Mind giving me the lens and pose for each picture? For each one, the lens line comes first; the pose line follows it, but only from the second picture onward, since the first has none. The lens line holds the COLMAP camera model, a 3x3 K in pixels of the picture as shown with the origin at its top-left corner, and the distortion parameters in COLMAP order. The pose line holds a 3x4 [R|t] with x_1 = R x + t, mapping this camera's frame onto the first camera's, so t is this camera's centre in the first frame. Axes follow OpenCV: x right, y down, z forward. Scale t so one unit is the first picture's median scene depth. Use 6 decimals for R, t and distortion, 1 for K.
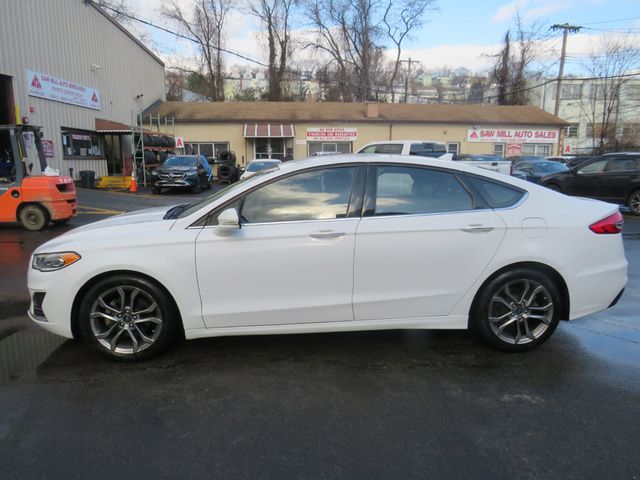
lens RADIAL K [[496.5, 0, 297.7], [0, 496.5, 241.2], [0, 0, 1]] dist [-0.057363, 0.043483]
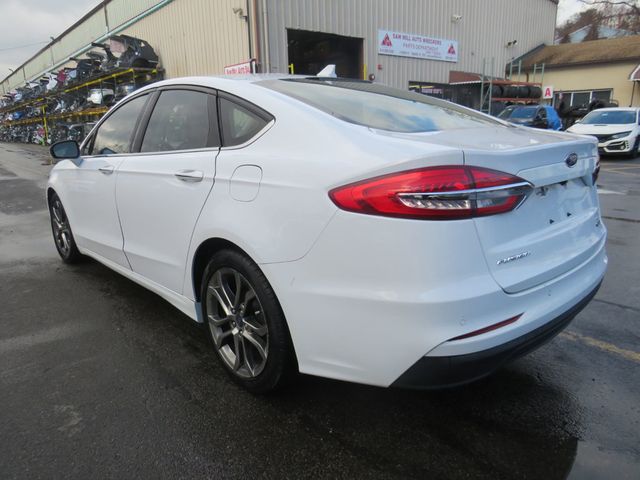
lens RADIAL K [[487.6, 0, 351.3], [0, 487.6, 241.7], [0, 0, 1]] dist [-0.004329, -0.009714]
pose [[0.640348, 0.171819, -0.748621, 0.266571], [-0.112404, 0.985128, 0.129954, -0.012901], [0.759816, 0.000932, 0.650138, 0.200299]]
